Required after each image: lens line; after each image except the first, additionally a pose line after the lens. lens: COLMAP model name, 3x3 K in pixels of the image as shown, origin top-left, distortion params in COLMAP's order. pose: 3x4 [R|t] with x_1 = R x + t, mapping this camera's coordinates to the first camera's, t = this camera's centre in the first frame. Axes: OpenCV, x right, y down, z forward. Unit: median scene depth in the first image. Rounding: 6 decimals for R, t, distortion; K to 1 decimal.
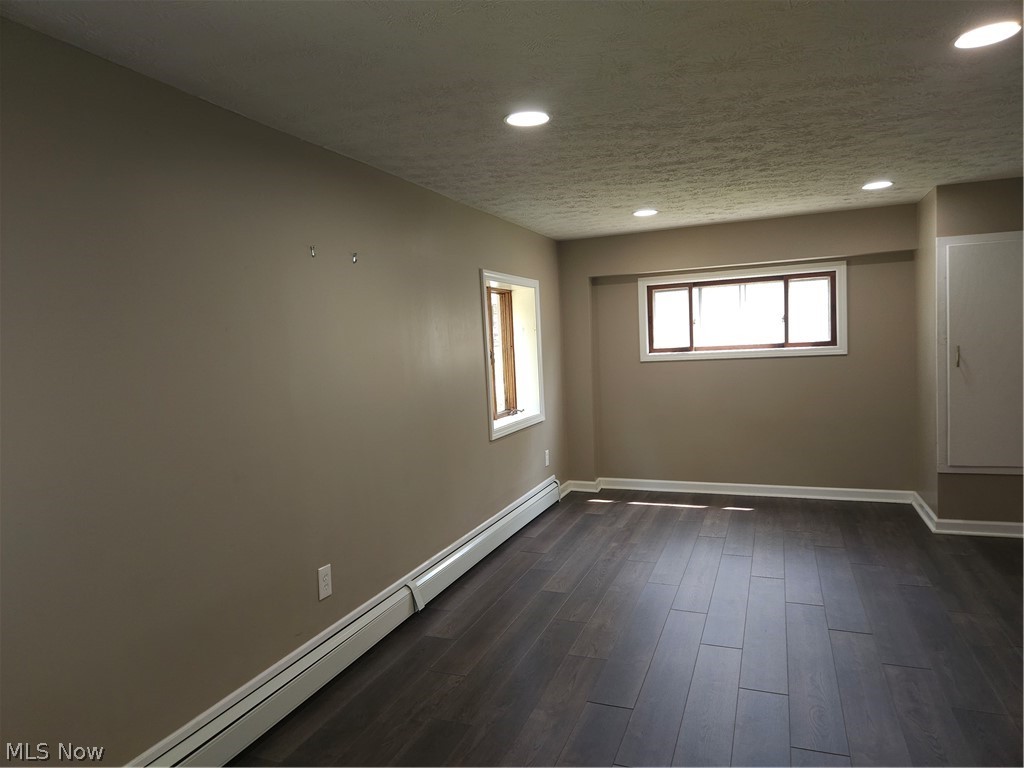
lens RADIAL K [[687.5, 0, 509.4], [0, 687.5, 382.9], [0, 0, 1]] dist [0.076912, -0.057664]
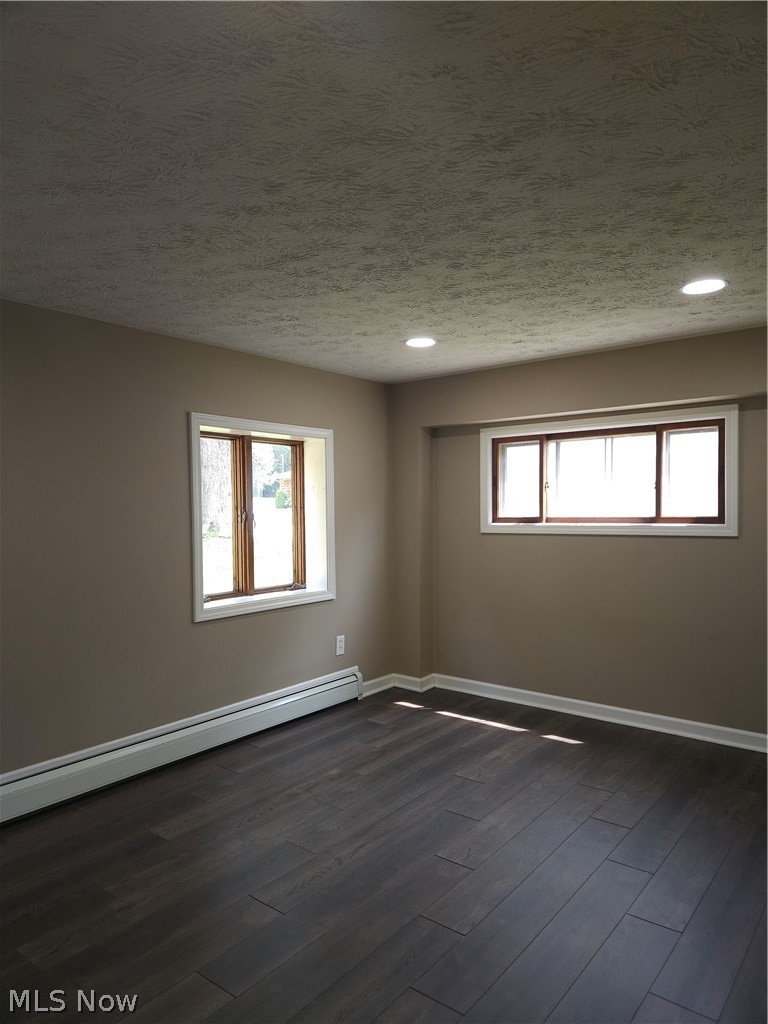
lens RADIAL K [[687.5, 0, 386.0], [0, 687.5, 514.7], [0, 0, 1]] dist [0.076912, -0.057664]
pose [[0.958147, 0.037682, -0.283785, 0.332141], [-0.049262, 0.998215, -0.033777, -0.020936], [0.282006, 0.046343, 0.958293, 0.217508]]
